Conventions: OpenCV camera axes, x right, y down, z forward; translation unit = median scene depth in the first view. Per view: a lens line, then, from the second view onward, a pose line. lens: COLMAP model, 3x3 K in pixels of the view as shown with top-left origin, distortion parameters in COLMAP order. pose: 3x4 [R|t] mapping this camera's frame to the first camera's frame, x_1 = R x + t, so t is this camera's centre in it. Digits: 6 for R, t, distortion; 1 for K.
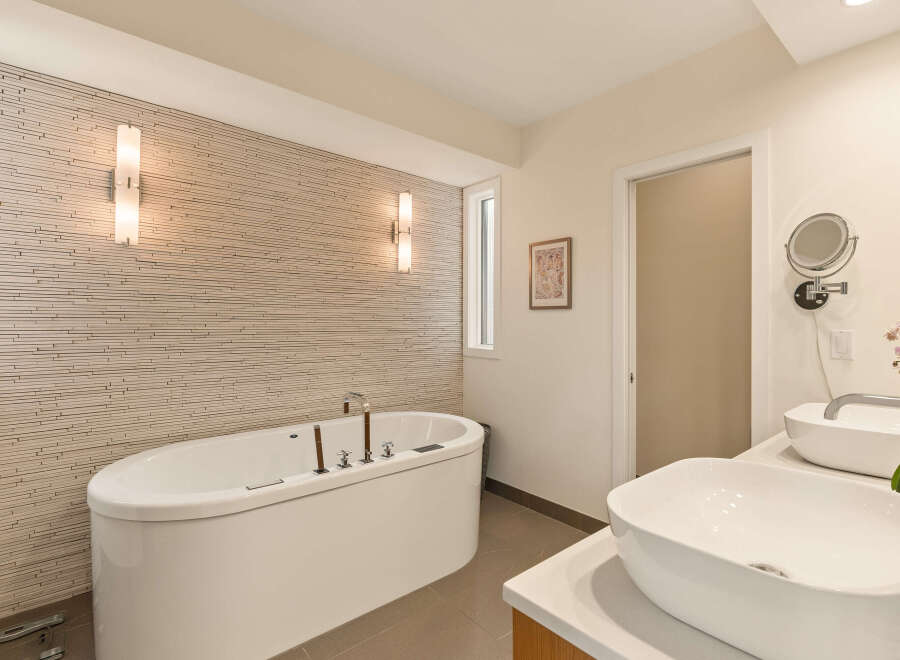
lens RADIAL K [[448.6, 0, 449.1], [0, 448.6, 325.8], [0, 0, 1]] dist [0.005297, 0.000859]
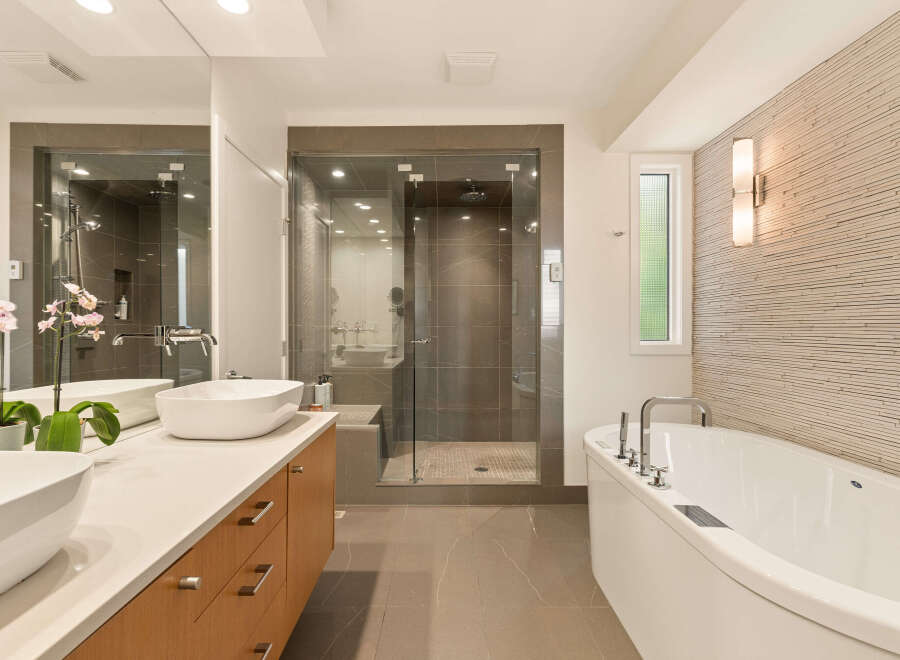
lens RADIAL K [[448.6, 0, 447.5], [0, 448.6, 330.3], [0, 0, 1]] dist [0.005297, 0.000859]
pose [[-0.631178, 0.002748, -0.775633, 0.570187], [0.001031, 0.999996, 0.002703, 0.024677], [0.775638, 0.000906, -0.631178, 1.035602]]
